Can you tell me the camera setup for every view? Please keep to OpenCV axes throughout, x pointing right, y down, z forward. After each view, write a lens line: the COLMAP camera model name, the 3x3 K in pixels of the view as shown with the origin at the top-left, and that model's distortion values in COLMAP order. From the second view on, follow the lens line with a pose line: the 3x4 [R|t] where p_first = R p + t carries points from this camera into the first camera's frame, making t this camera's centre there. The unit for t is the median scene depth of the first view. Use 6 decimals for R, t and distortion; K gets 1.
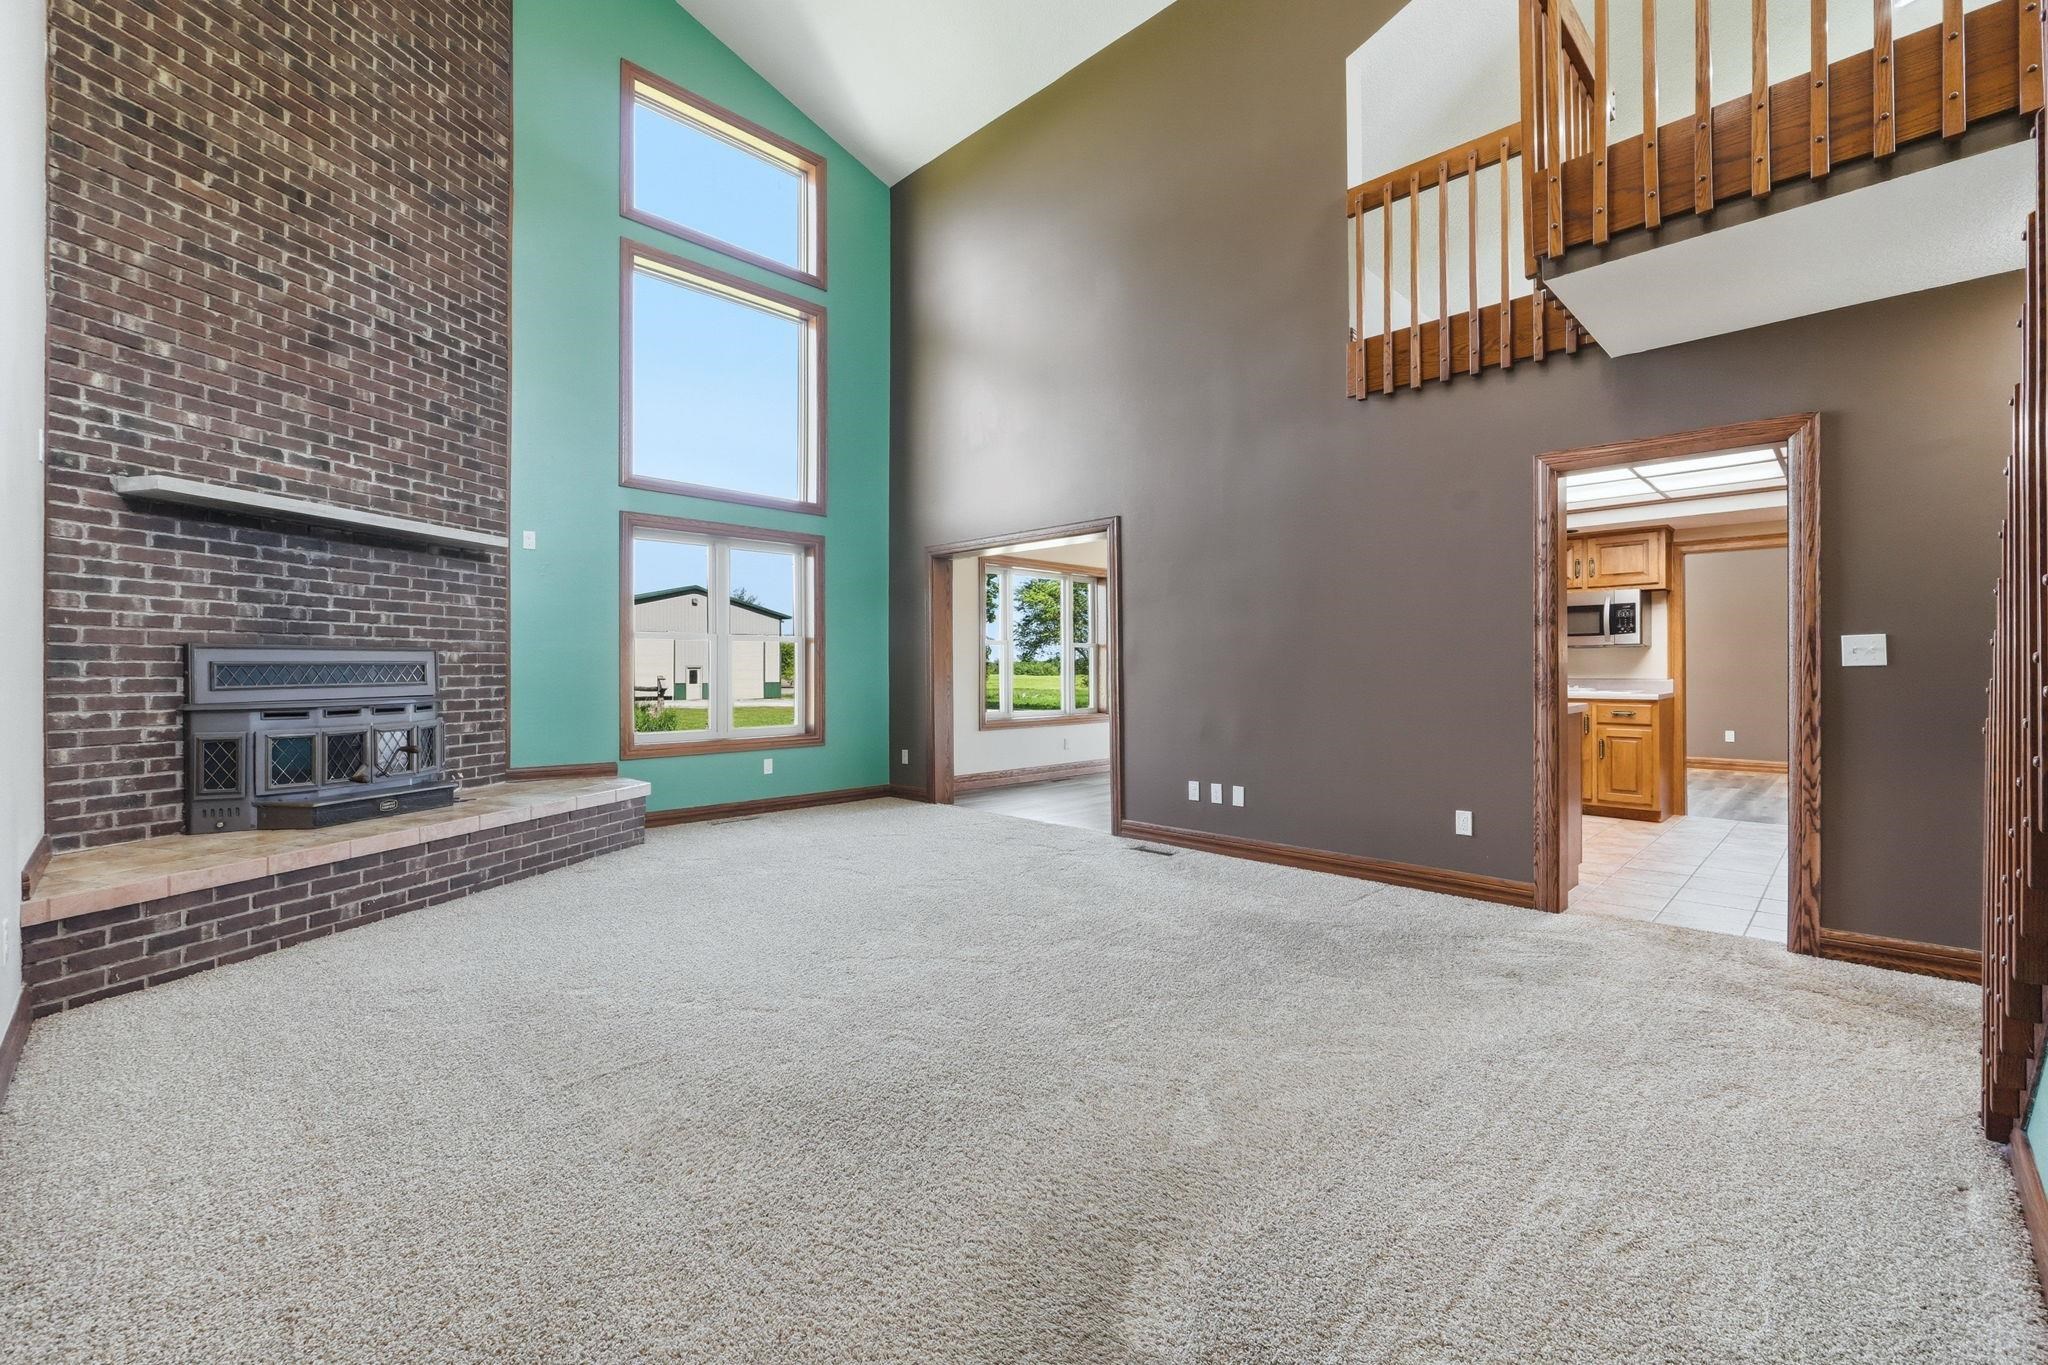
lens RADIAL K [[866.0, 0, 984.2], [0, 866.0, 669.1], [0, 0, 1]] dist [0.002605, -0.000053]
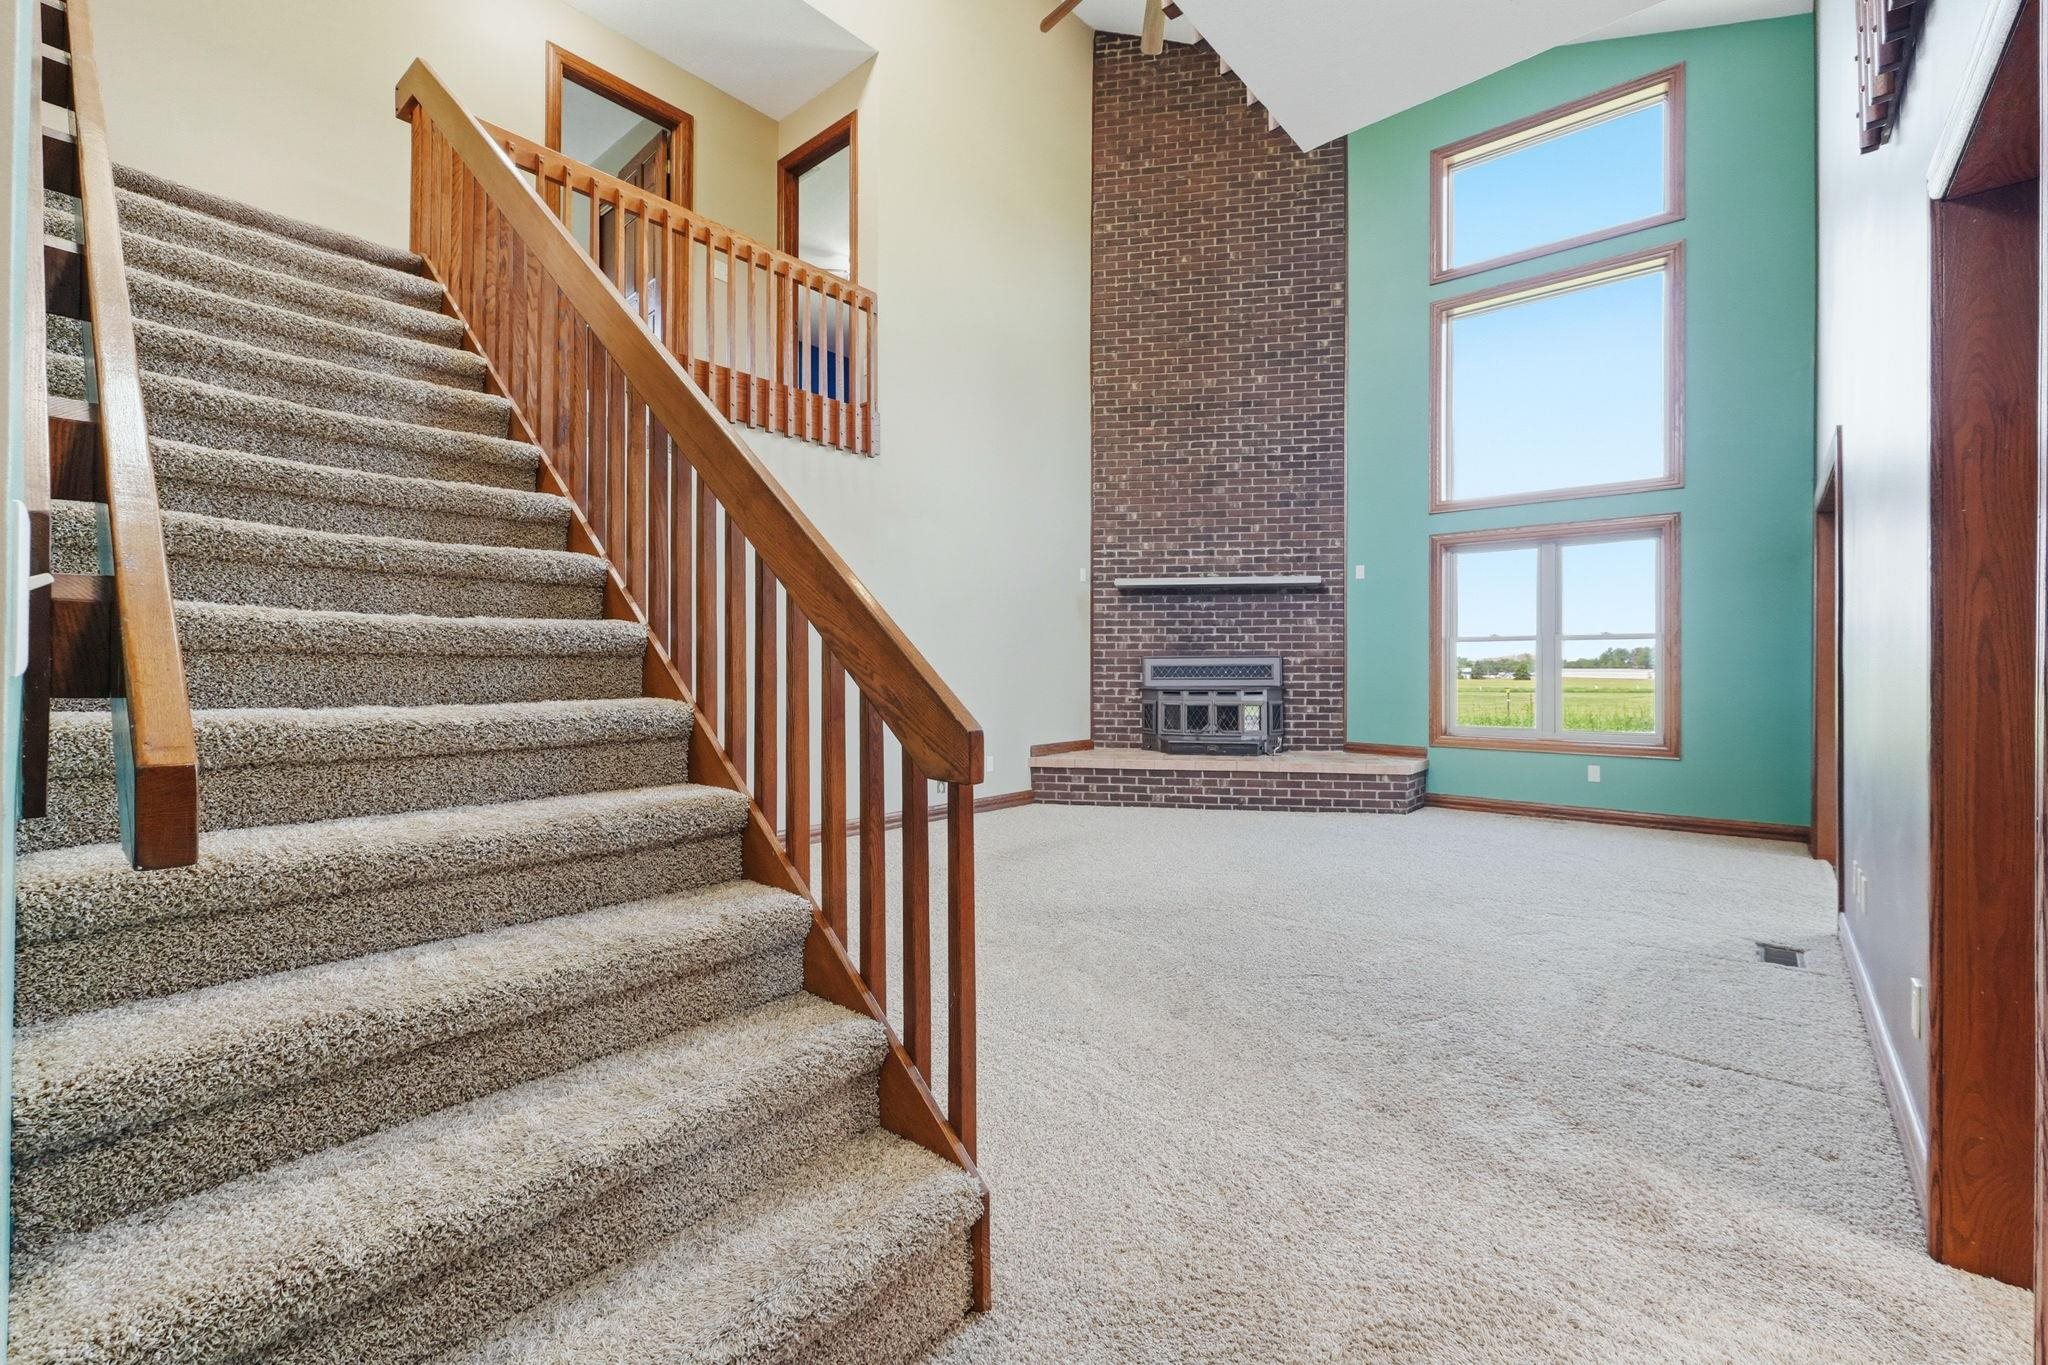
lens RADIAL K [[866.0, 0, 1017.9], [0, 866.0, 667.9], [0, 0, 1]] dist [0.002605, -0.000053]
pose [[0.118114, 0.004655, -0.992989, 0.949551], [-0.000253, 0.999989, 0.004658, -0.010196], [0.993000, -0.000299, 0.118114, 0.412258]]
